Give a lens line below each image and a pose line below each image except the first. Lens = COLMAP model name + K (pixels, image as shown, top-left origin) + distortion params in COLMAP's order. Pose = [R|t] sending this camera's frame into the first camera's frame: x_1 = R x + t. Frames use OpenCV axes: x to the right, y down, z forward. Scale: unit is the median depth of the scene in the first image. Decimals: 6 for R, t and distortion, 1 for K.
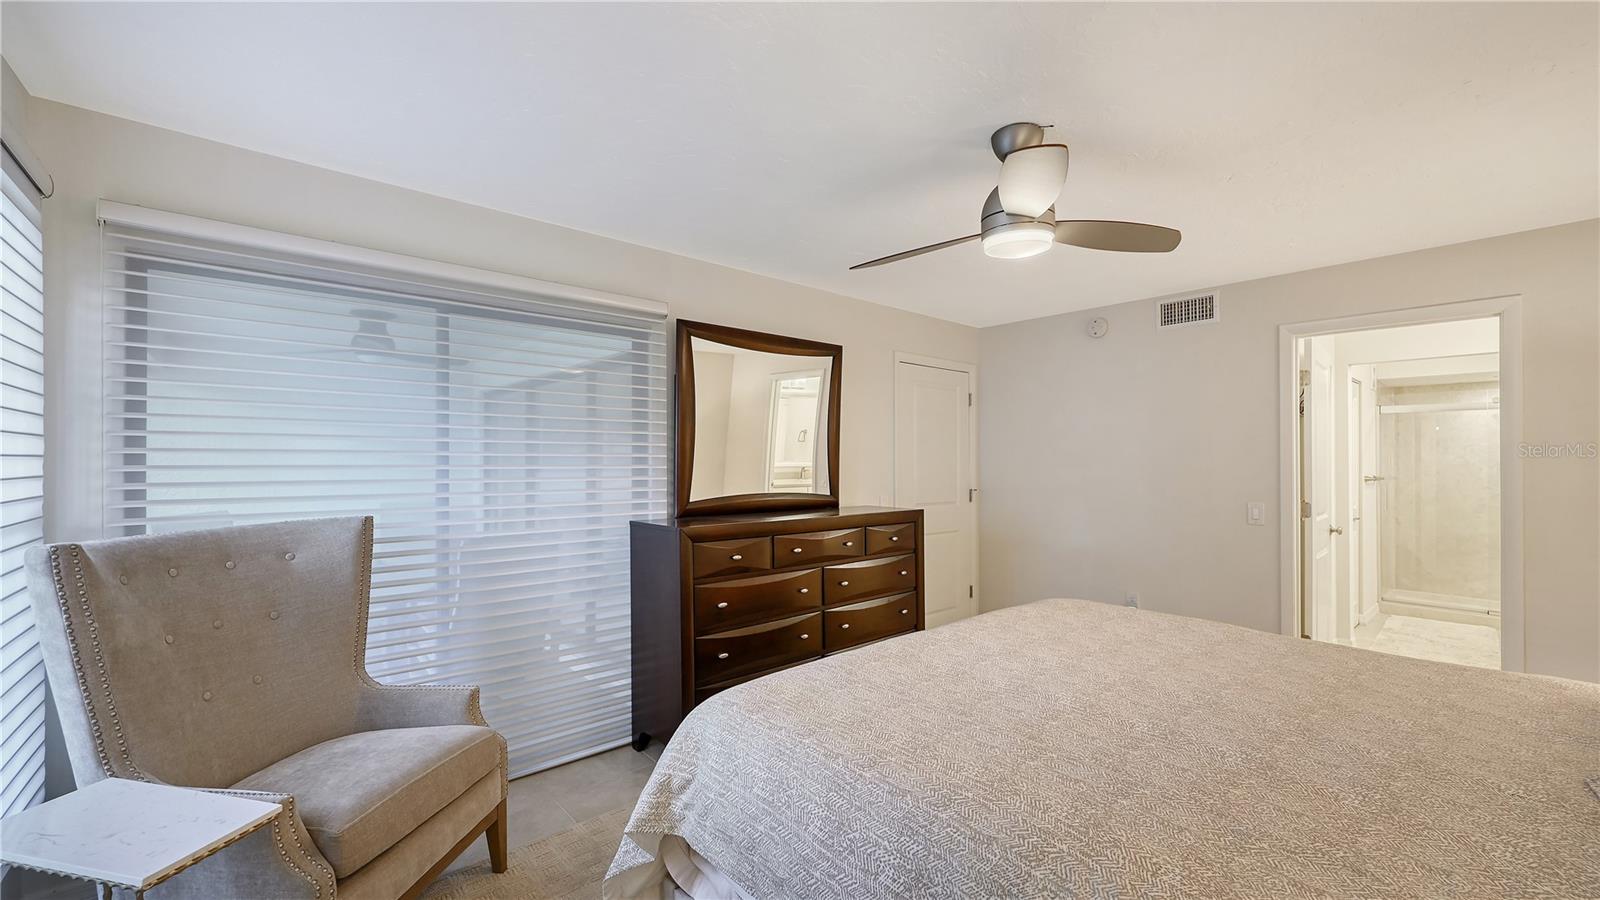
lens RADIAL K [[635.7, 0, 800.6], [0, 635.7, 458.5], [0, 0, 1]] dist [-0.003767, 0.000519]
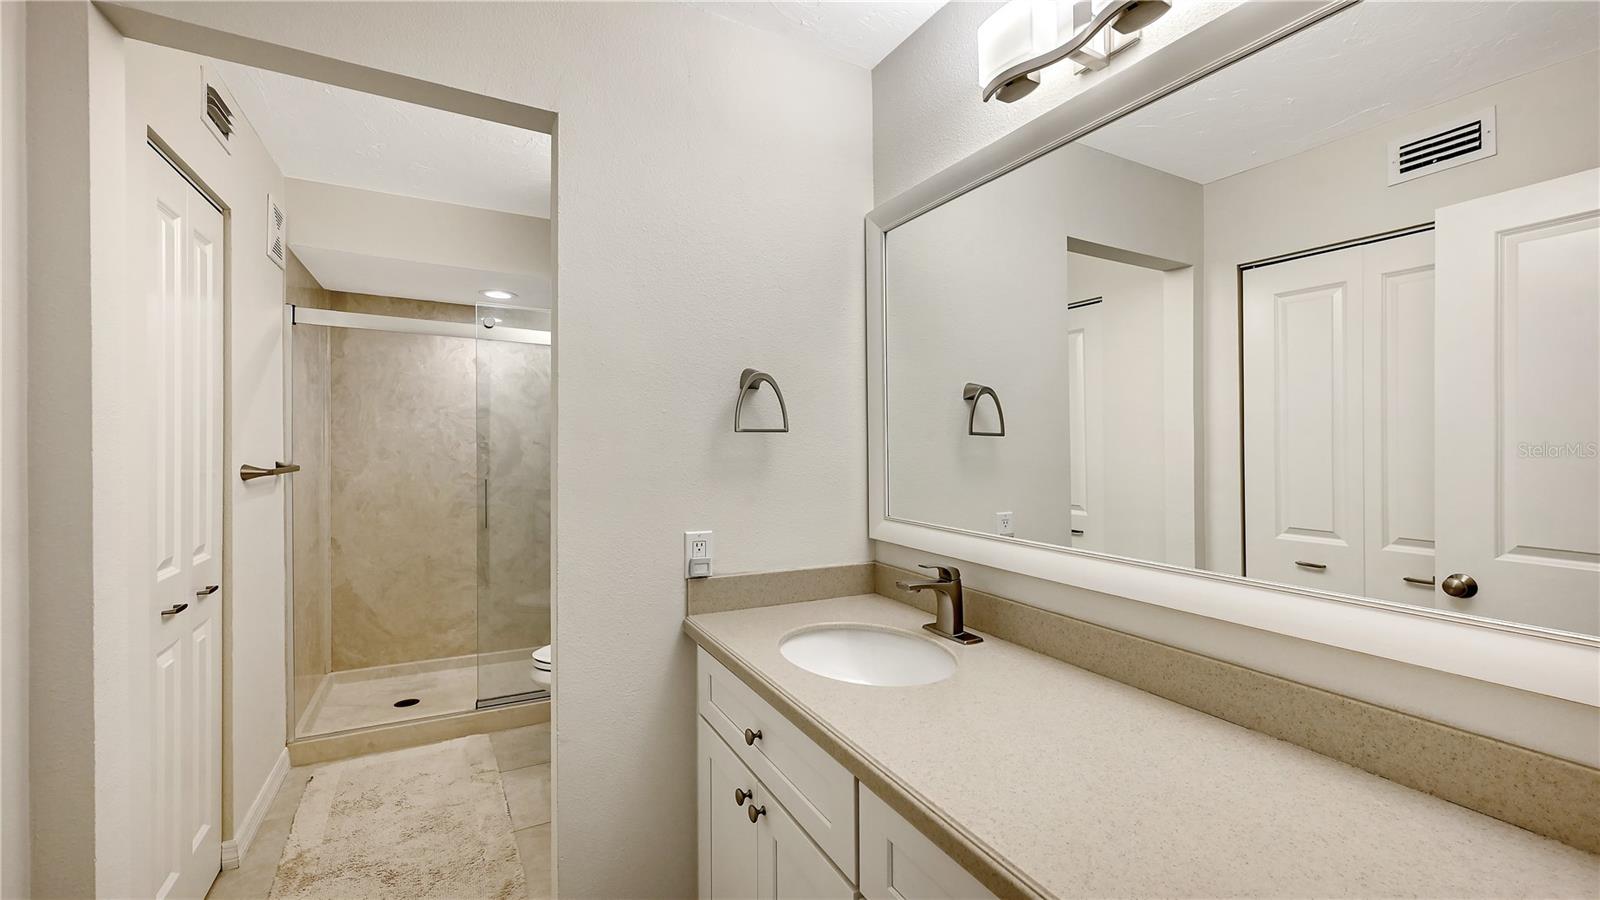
lens RADIAL K [[635.7, 0, 803.3], [0, 635.7, 453.0], [0, 0, 1]] dist [-0.003767, 0.000519]
pose [[0.204814, -0.012401, 0.978722, 0.544563], [-0.008089, 0.999864, 0.014361, 0.011335], [-0.978768, -0.010858, 0.204685, 0.548434]]
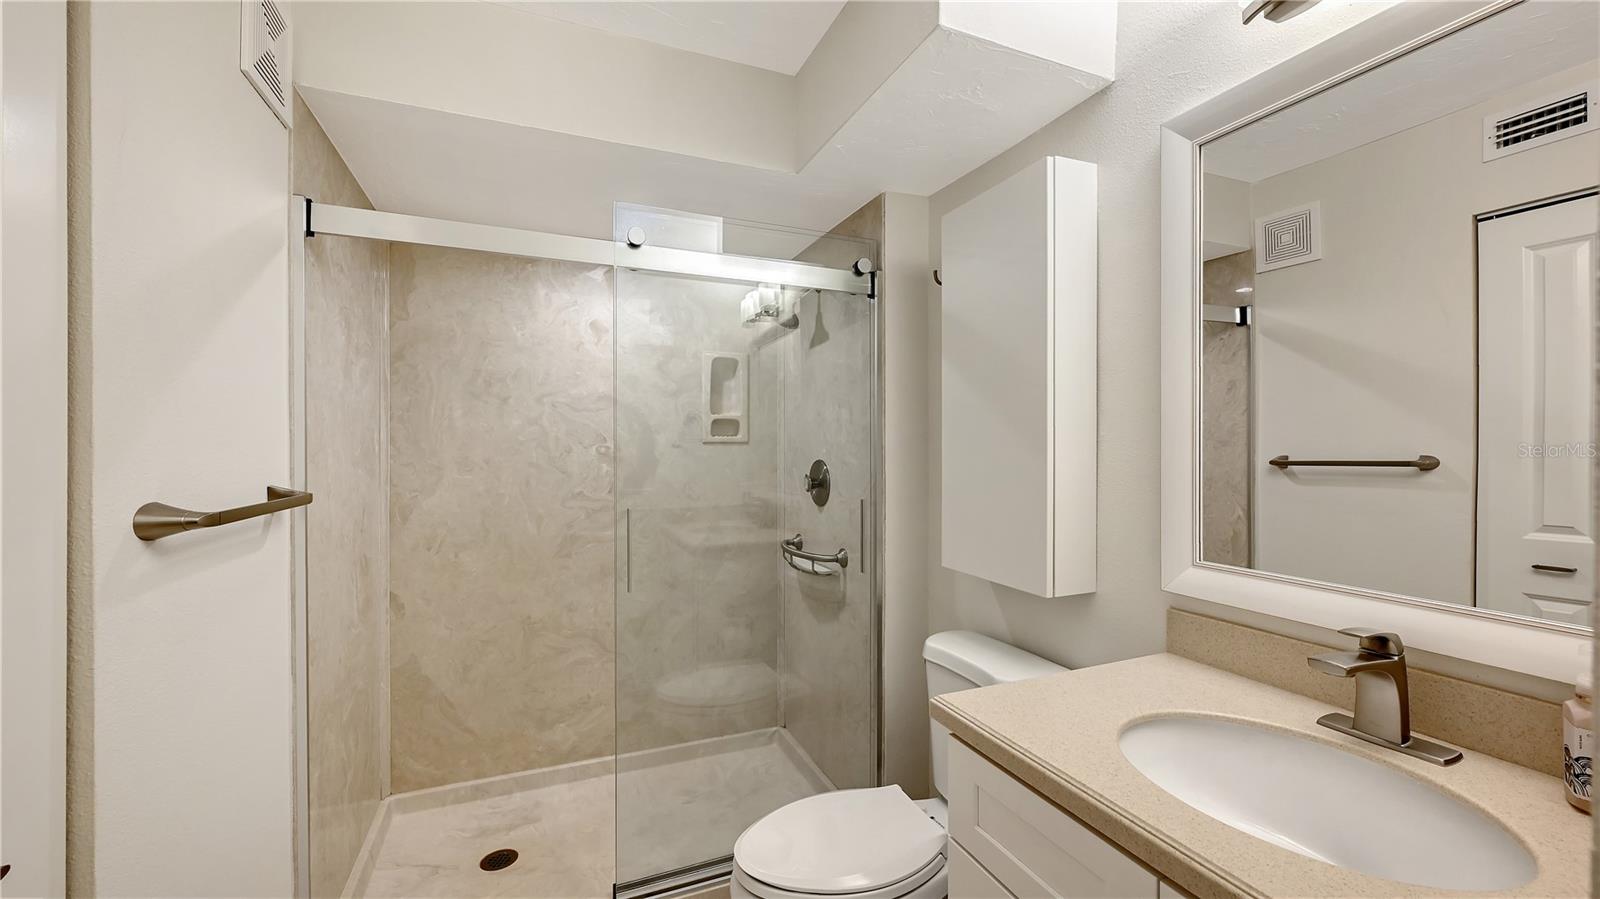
lens RADIAL K [[635.7, 0, 796.4], [0, 635.7, 444.3], [0, 0, 1]] dist [-0.003767, 0.000519]
pose [[0.307036, 0.000754, 0.951698, 0.737532], [0.001529, 0.999998, -0.001285, 0.011944], [-0.951697, 0.001850, 0.307034, 0.741708]]
